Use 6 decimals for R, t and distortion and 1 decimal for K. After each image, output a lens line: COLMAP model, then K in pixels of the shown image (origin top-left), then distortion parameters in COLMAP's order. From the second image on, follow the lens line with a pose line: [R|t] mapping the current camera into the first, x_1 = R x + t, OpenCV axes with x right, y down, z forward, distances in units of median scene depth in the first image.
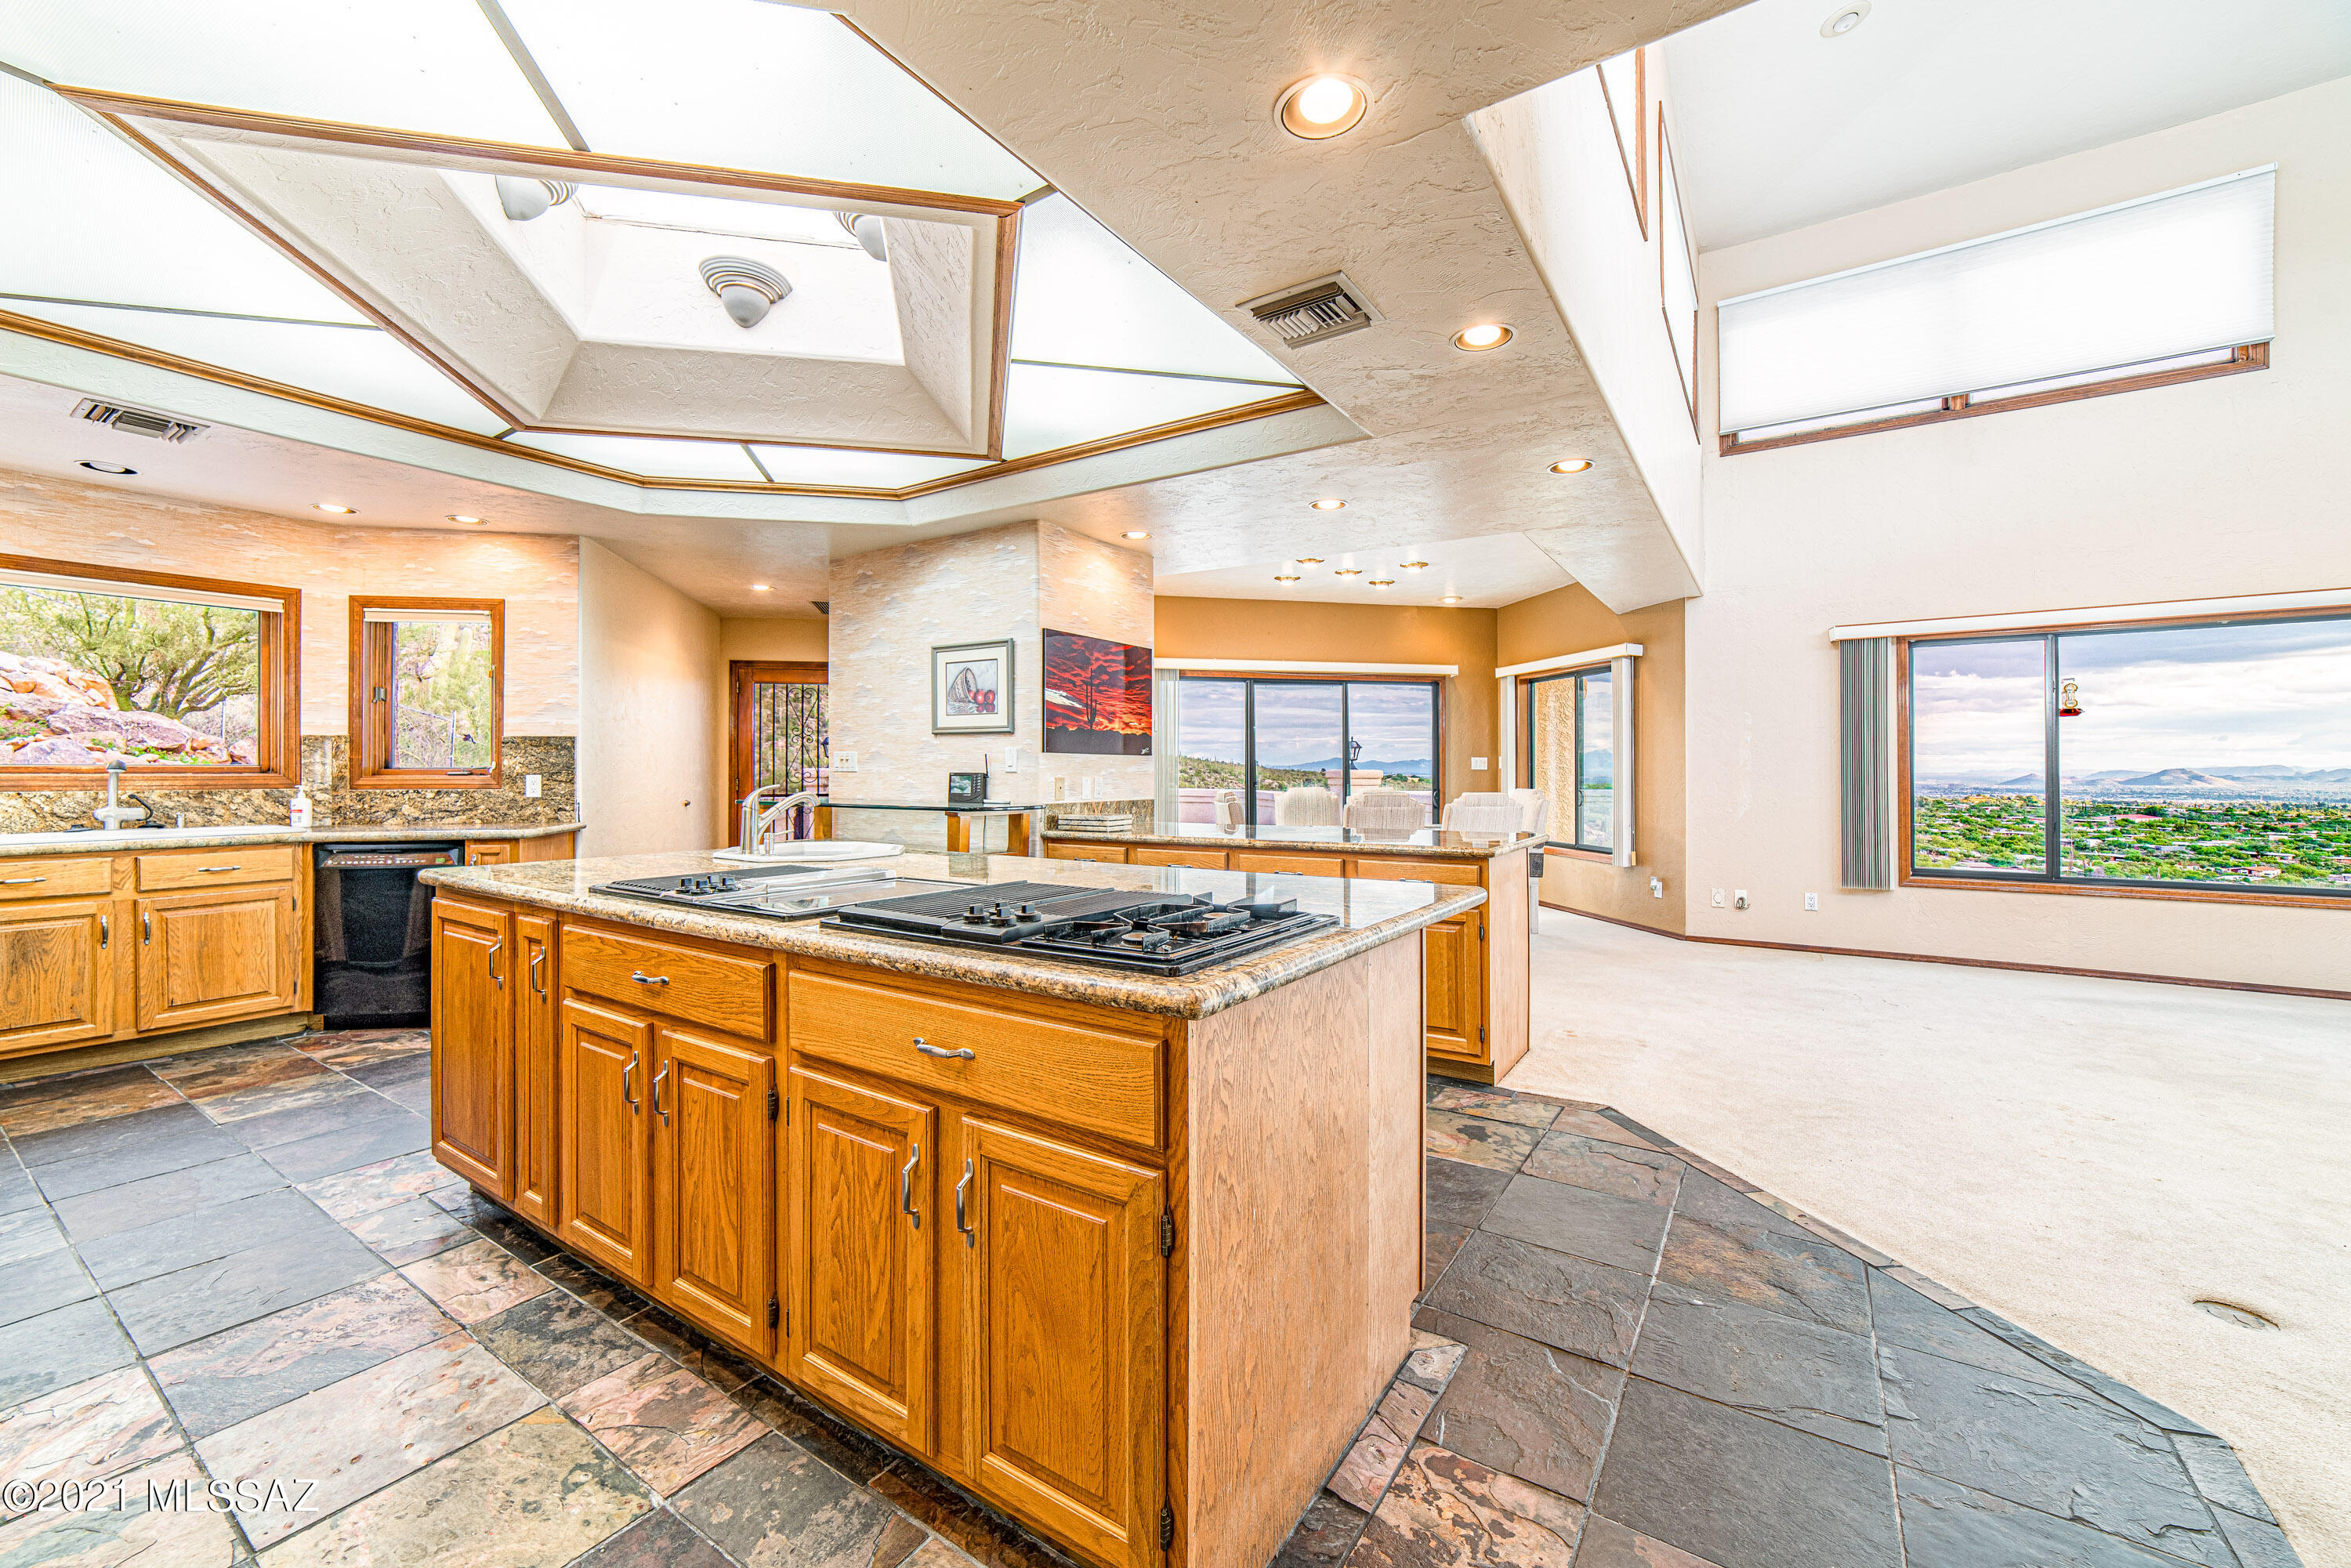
lens RADIAL K [[923.7, 0, 1168.9], [0, 923.7, 763.6], [0, 0, 1]] dist [-0.024726, 0.007830]
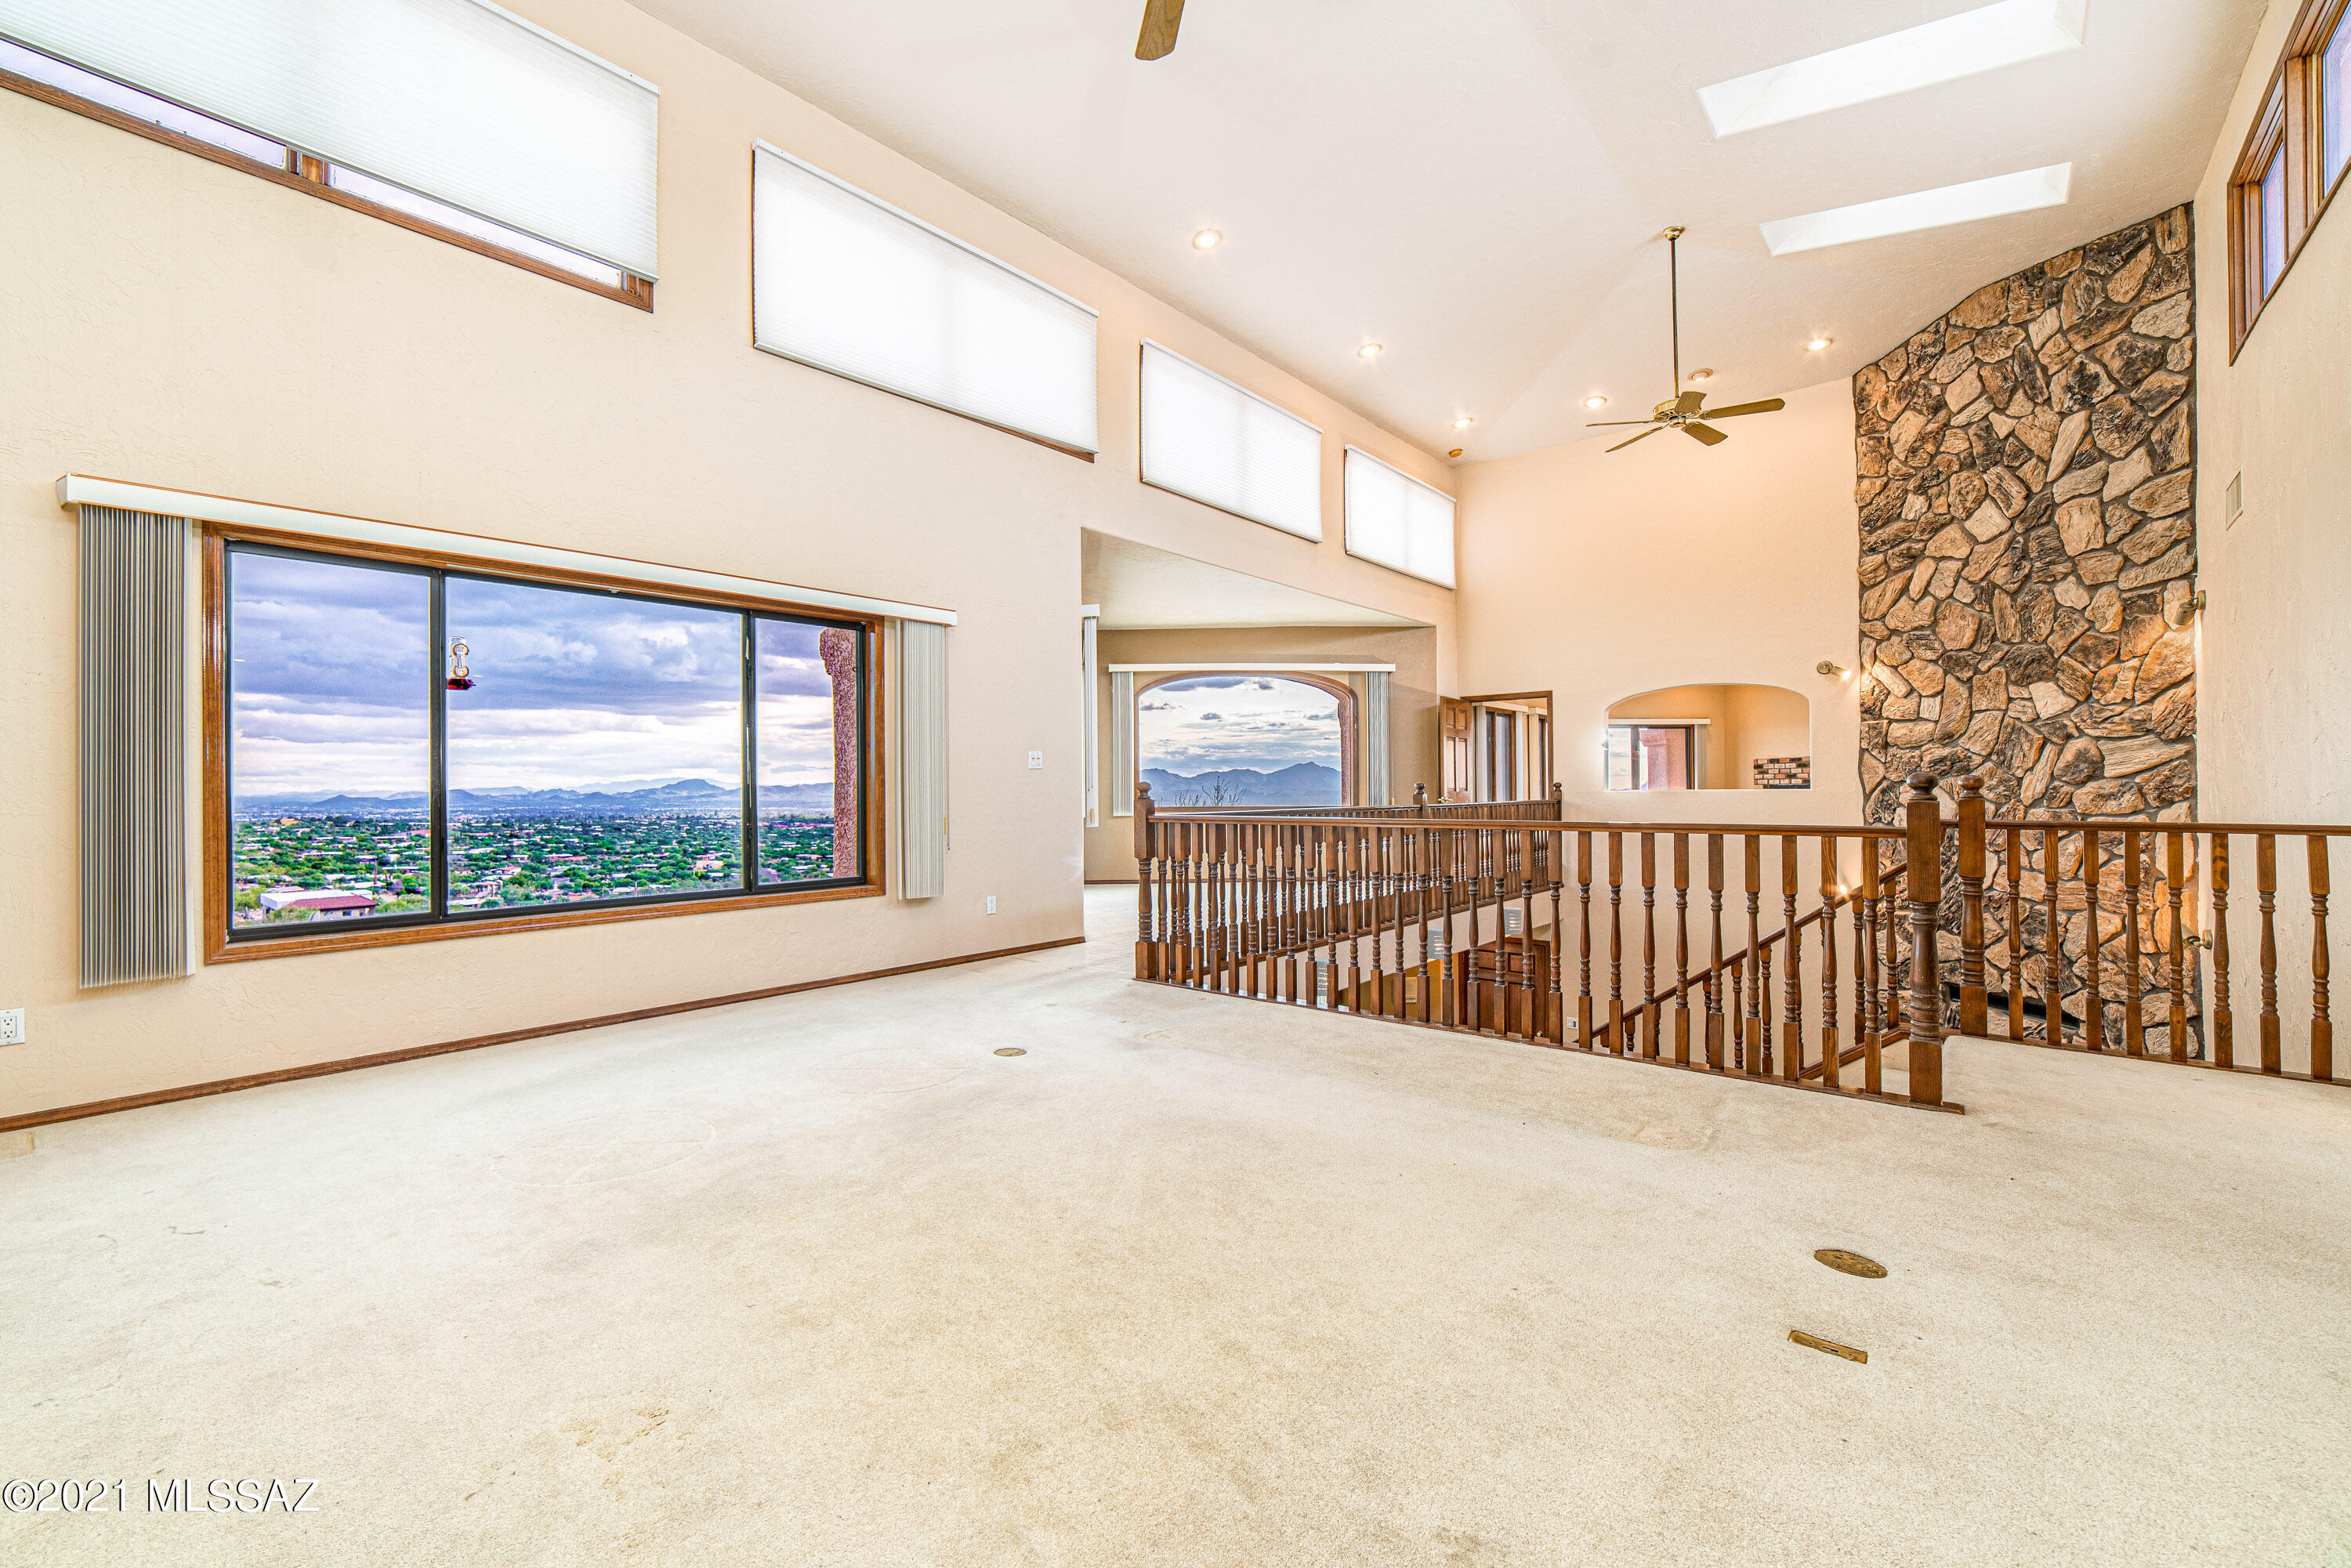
lens RADIAL K [[982.5, 0, 1099.7], [0, 982.5, 772.1], [0, 0, 1]] dist [0.012203, 0.000334]
pose [[0.158594, 0.011069, 0.987282, 0.309053], [0.000267, 0.999937, -0.011253, 0.028534], [-0.987344, 0.002049, 0.158581, 0.390324]]
